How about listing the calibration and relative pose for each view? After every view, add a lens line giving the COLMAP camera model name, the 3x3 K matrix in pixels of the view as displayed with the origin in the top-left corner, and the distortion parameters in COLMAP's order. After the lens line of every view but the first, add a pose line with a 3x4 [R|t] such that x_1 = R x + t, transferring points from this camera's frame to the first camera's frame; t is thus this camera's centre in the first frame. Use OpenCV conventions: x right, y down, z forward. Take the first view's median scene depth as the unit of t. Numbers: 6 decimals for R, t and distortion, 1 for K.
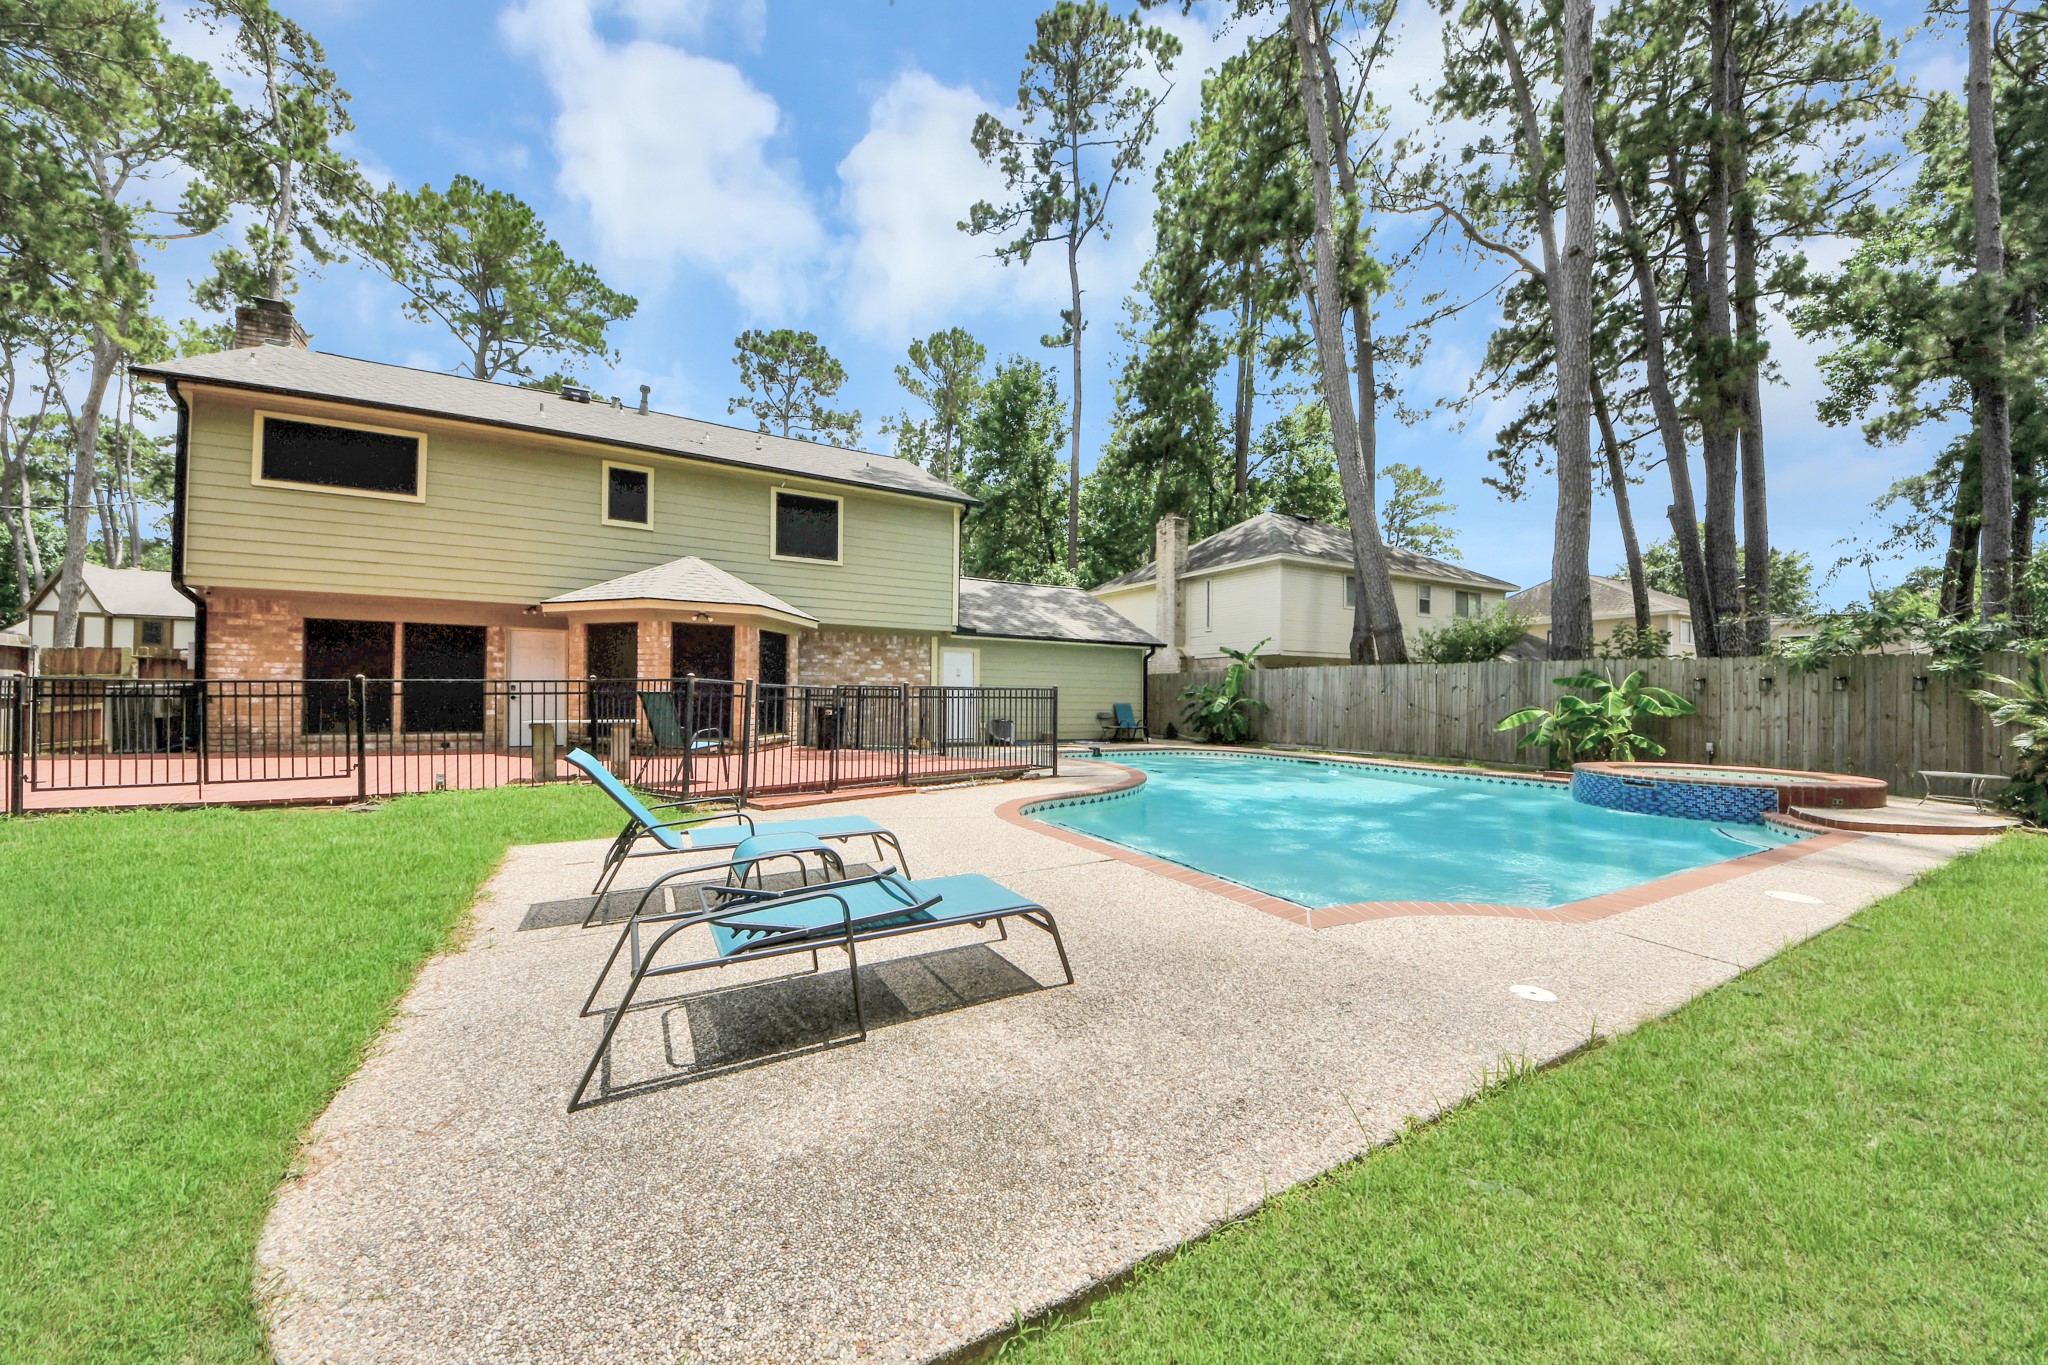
lens RADIAL K [[737.7, 0, 1018.2], [0, 737.7, 686.9], [0, 0, 1]] dist [-0.003606, -0.006937]
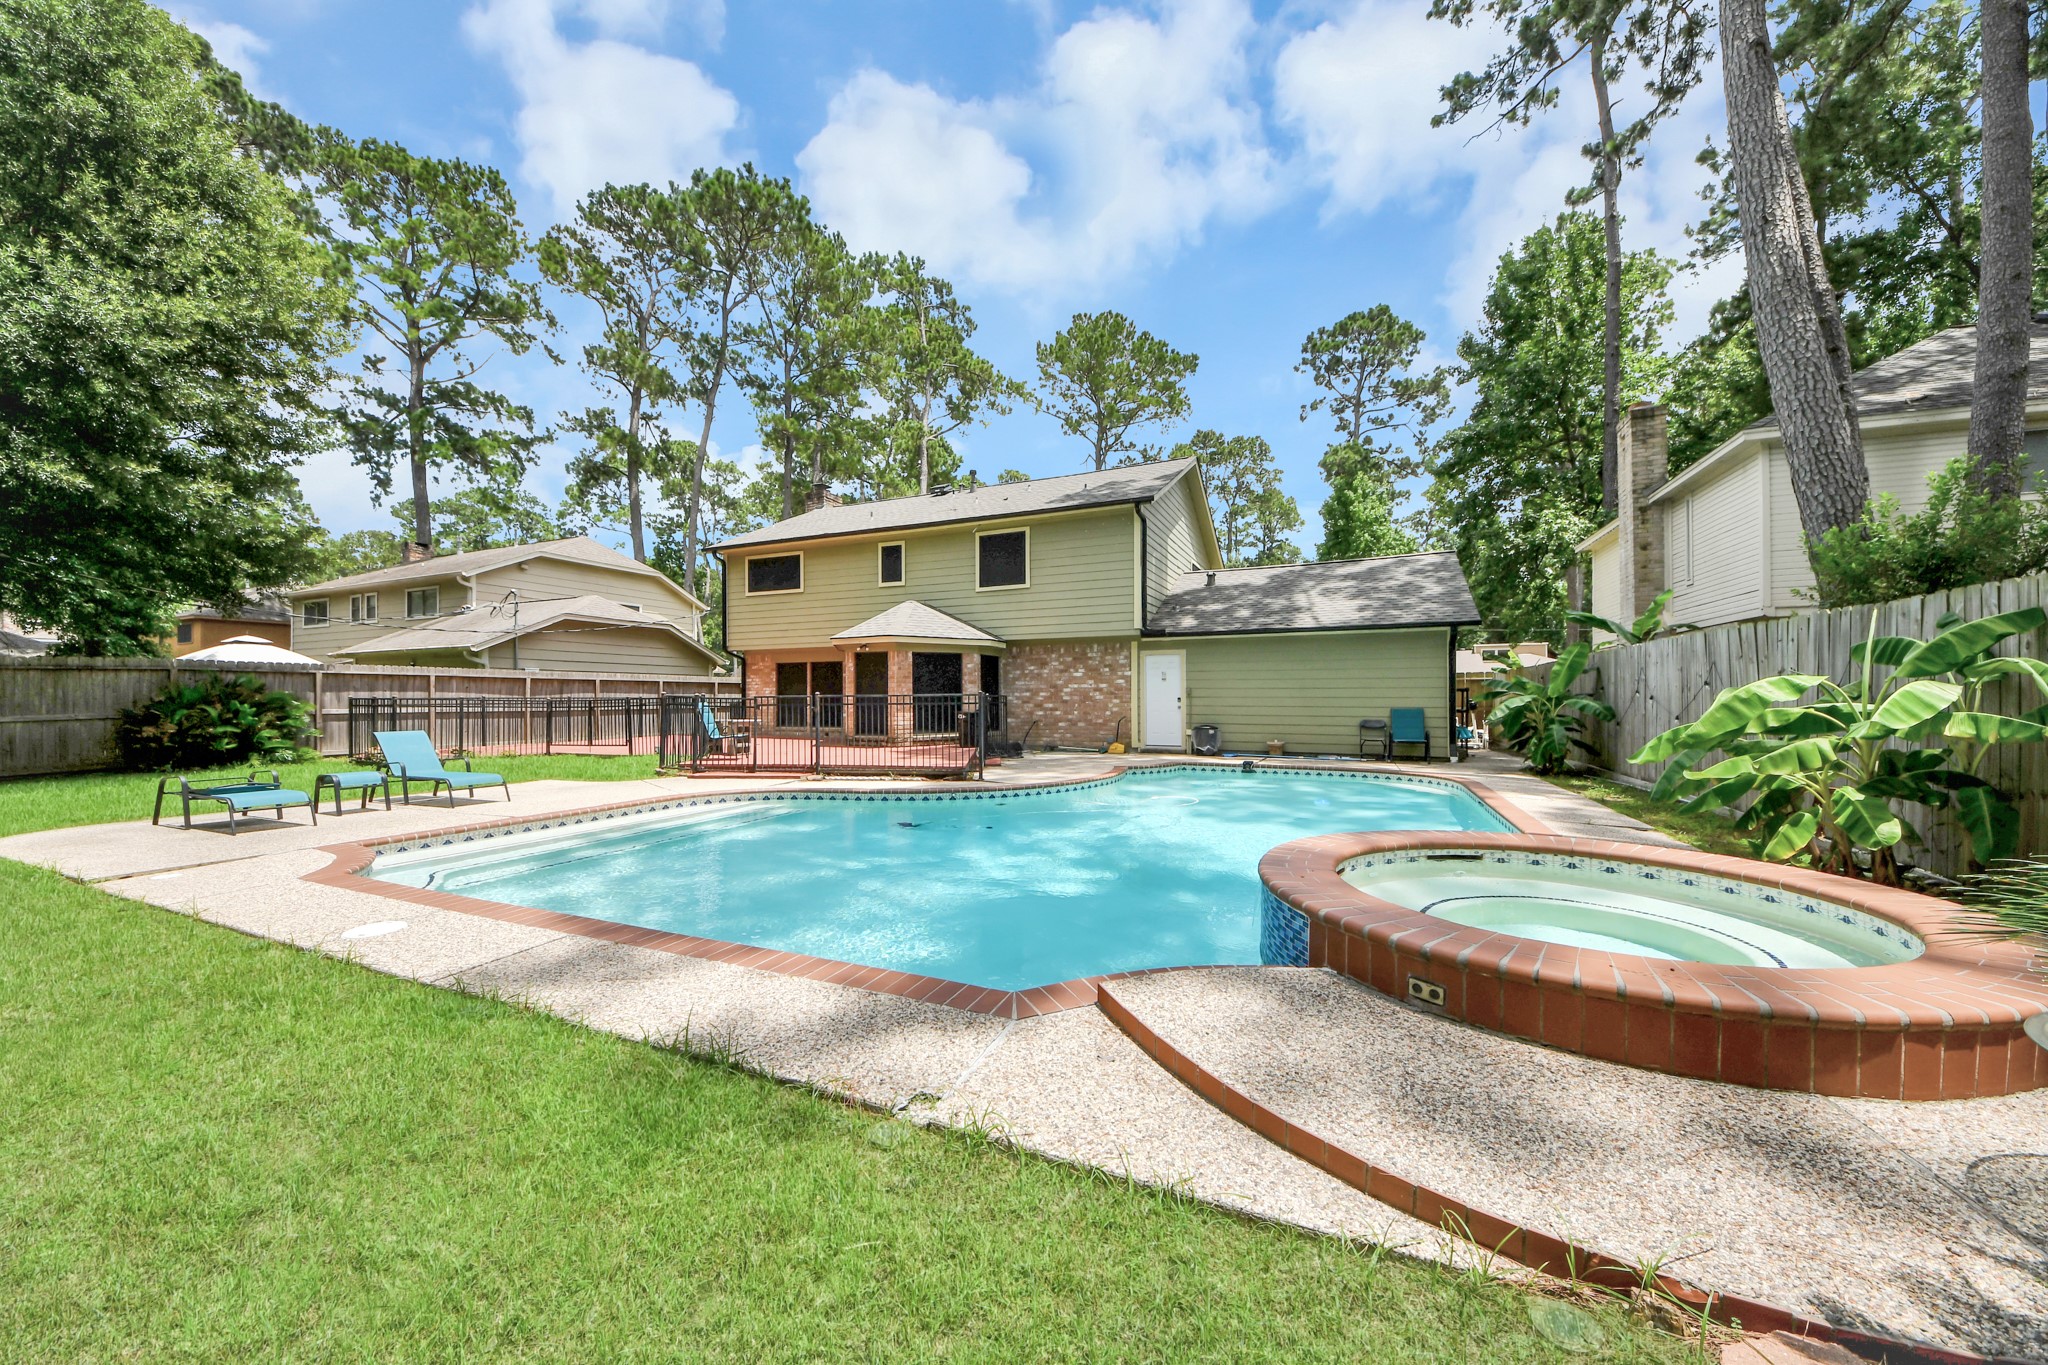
lens RADIAL K [[737.7, 0, 1025.9], [0, 737.7, 691.3], [0, 0, 1]] dist [-0.003606, -0.006937]
pose [[0.570484, -0.019958, -0.821067, 0.542848], [0.022933, 0.999702, -0.008366, 0.003789], [0.820989, -0.014057, 0.570771, 0.267691]]
